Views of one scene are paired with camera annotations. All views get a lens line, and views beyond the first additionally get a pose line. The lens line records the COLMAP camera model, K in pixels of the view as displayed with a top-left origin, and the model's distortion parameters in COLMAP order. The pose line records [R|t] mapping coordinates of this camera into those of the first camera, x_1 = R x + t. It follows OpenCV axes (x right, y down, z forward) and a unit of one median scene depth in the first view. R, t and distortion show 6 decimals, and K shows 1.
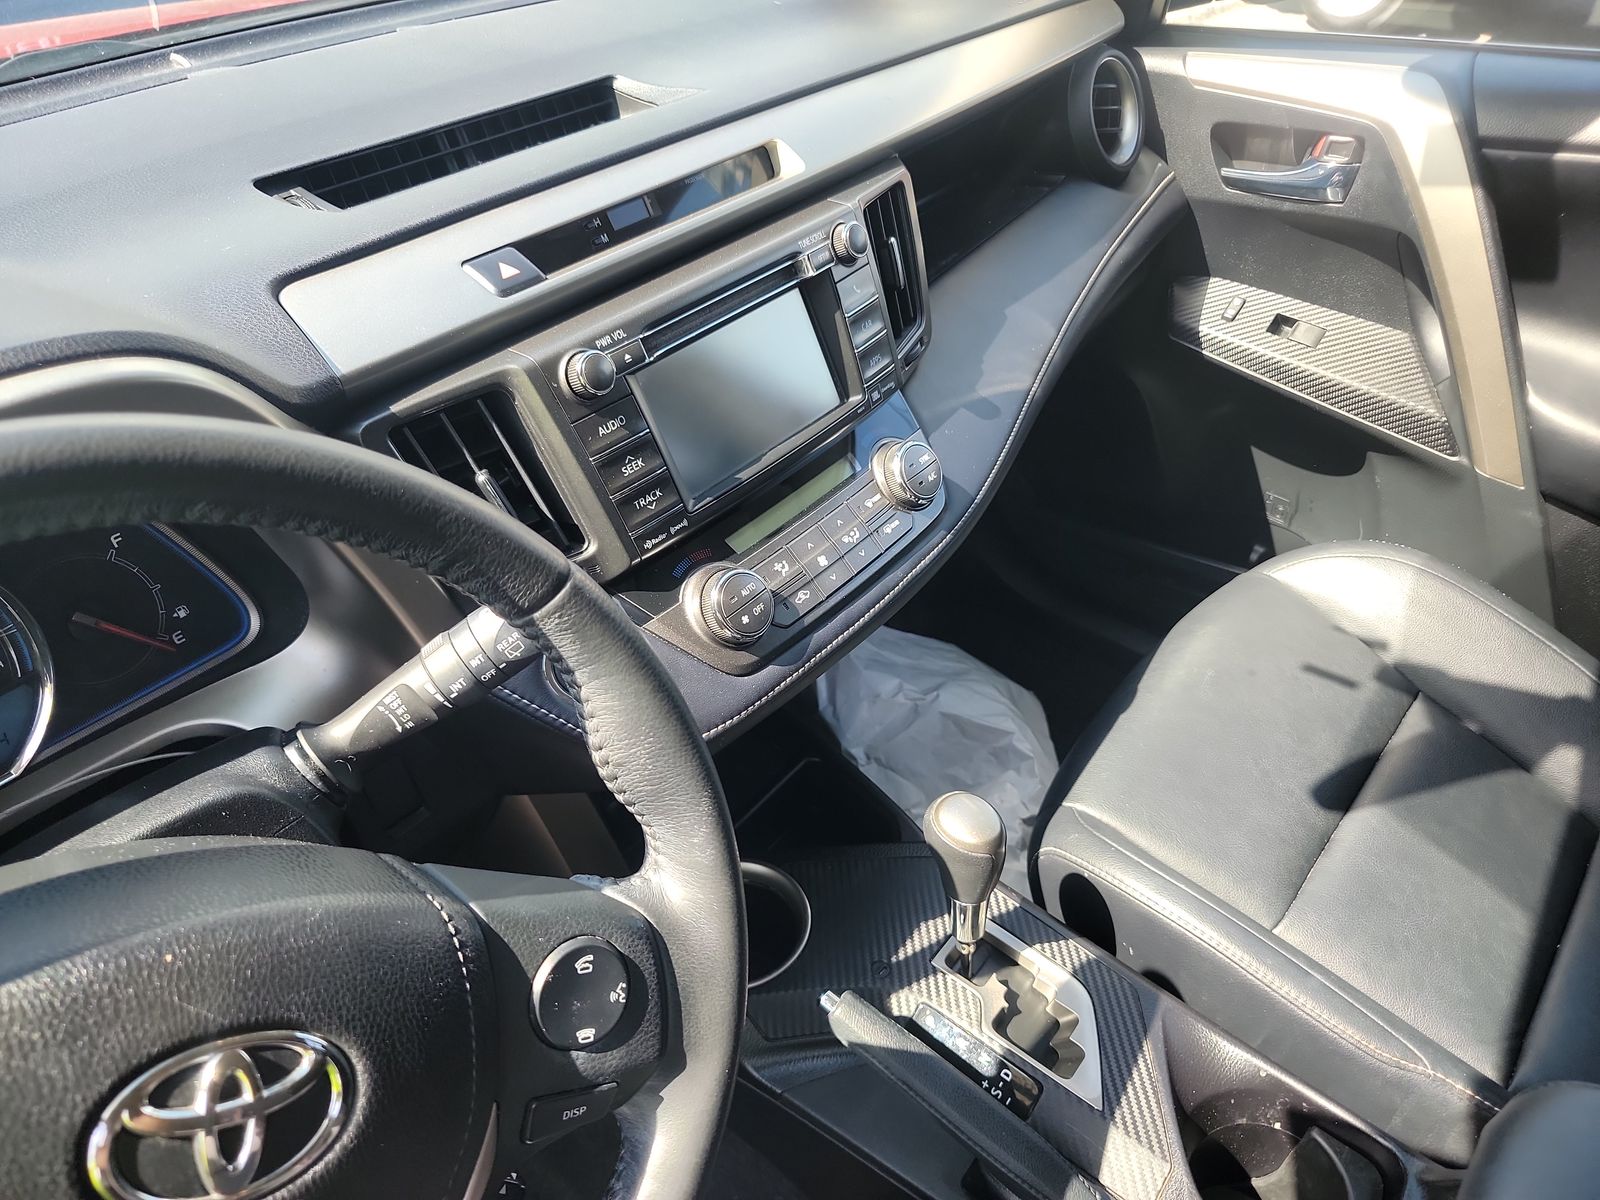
lens RADIAL K [[1125.0, 0, 794.6], [0, 1125.0, 614.3], [0, 0, 1]] dist [0.032127, -0.020236]
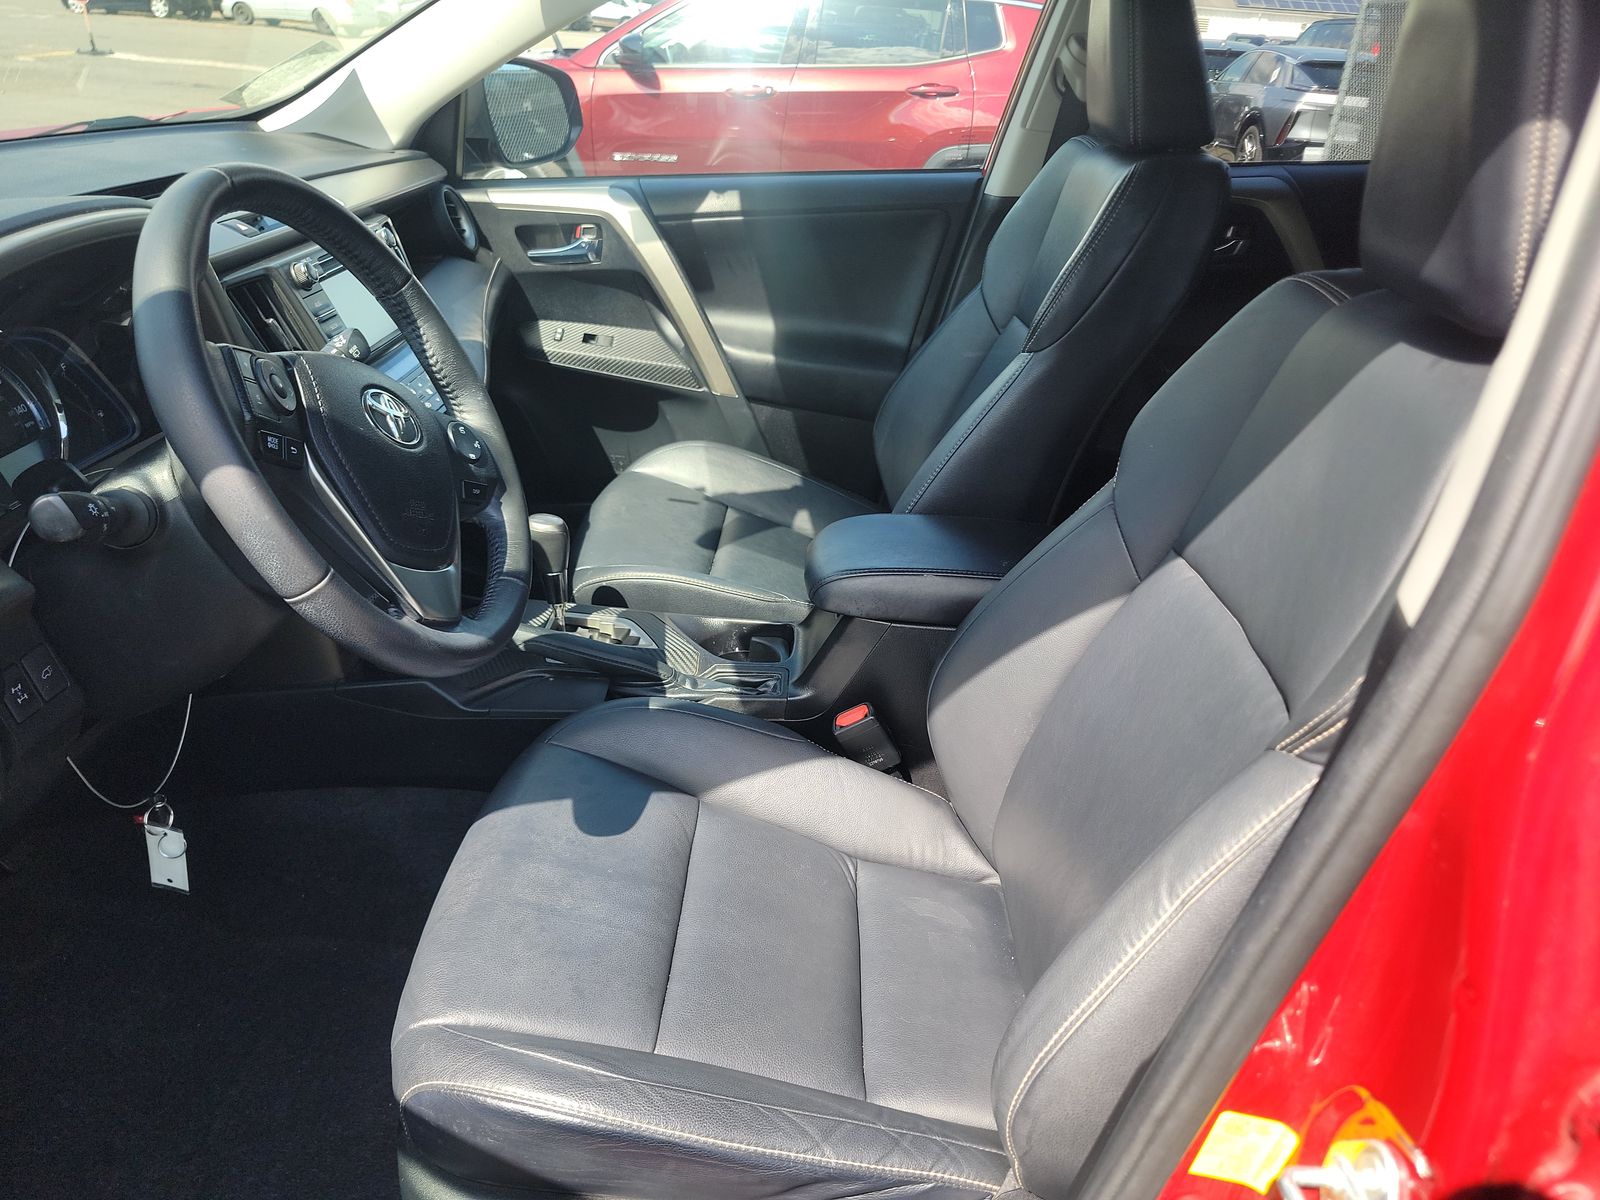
lens RADIAL K [[1125.0, 0, 789.3], [0, 1125.0, 622.8], [0, 0, 1]] dist [0.032127, -0.020236]
pose [[0.796129, -0.233357, 0.558321, -0.543127], [0.339325, 0.936100, -0.092601, 0.586530], [-0.501036, 0.263175, 0.824441, -0.618403]]
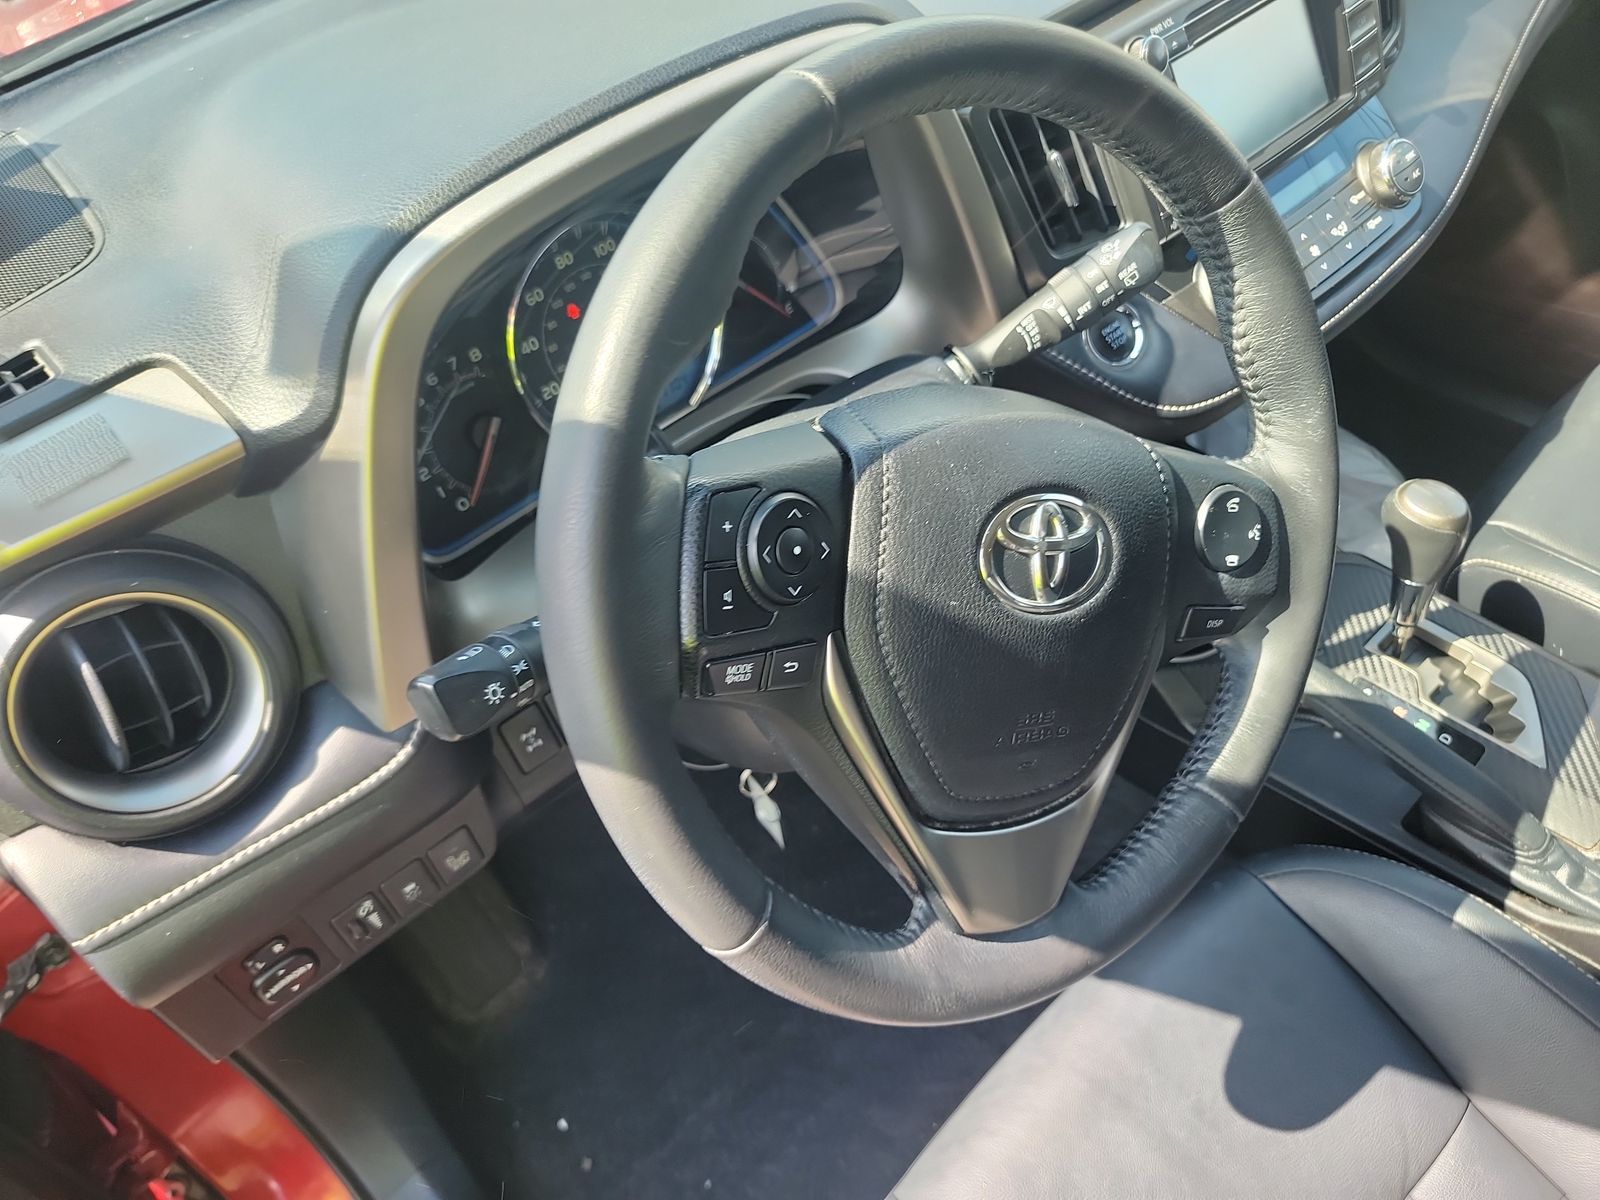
lens RADIAL K [[1125.0, 0, 791.9], [0, 1125.0, 615.1], [0, 0, 1]] dist [0.032127, -0.020236]
pose [[0.981338, 0.031313, -0.189722, -0.216778], [-0.005970, 0.991138, 0.132704, 0.136362], [0.192196, -0.129095, 0.972828, -0.169904]]
